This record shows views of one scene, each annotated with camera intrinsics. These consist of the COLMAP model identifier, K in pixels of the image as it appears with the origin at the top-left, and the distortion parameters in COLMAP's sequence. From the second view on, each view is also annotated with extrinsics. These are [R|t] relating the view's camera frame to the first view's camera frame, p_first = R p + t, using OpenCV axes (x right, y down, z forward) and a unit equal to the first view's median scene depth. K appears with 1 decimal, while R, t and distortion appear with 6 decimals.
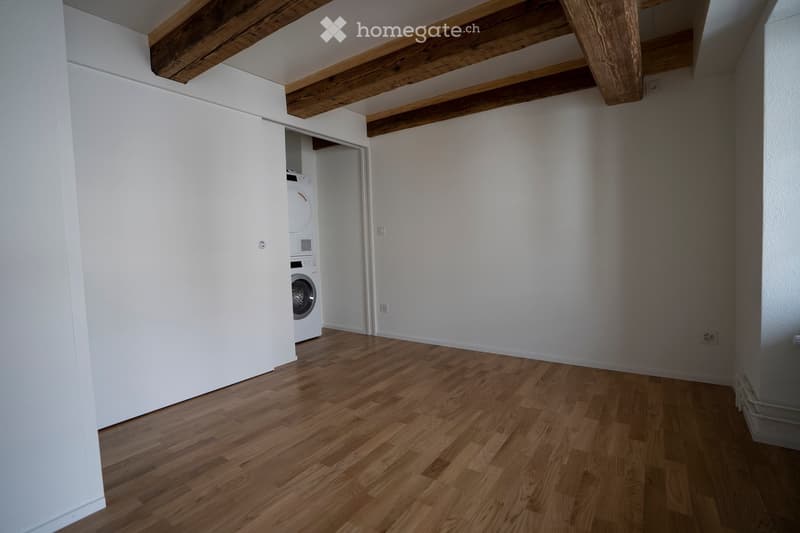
lens RADIAL K [[368.8, 0, 400.0], [0, 368.8, 266.5], [0, 0, 1]] dist [-0.065164, 0.027716]
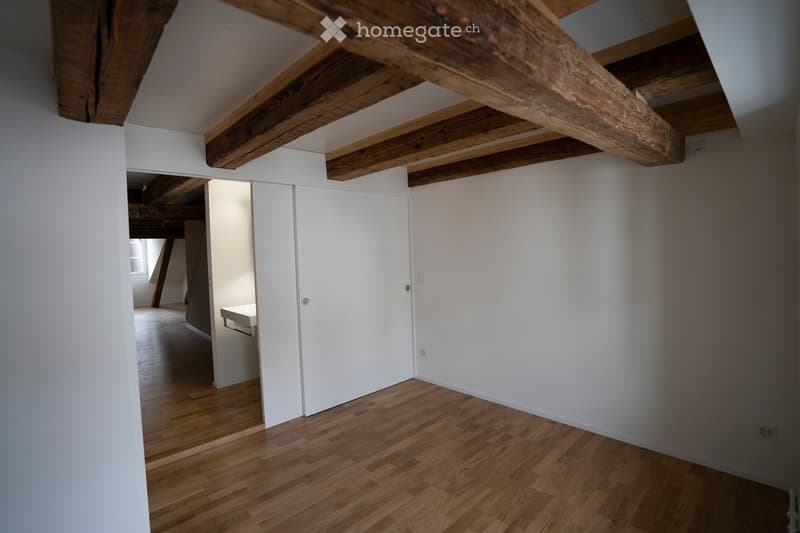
lens RADIAL K [[368.8, 0, 400.0], [0, 368.8, 266.5], [0, 0, 1]] dist [-0.065164, 0.027716]
pose [[0.980839, 0.008132, -0.194650, 0.148007], [-0.011415, 0.999811, -0.015749, -0.180385], [0.194485, 0.017669, 0.980746, -0.036681]]
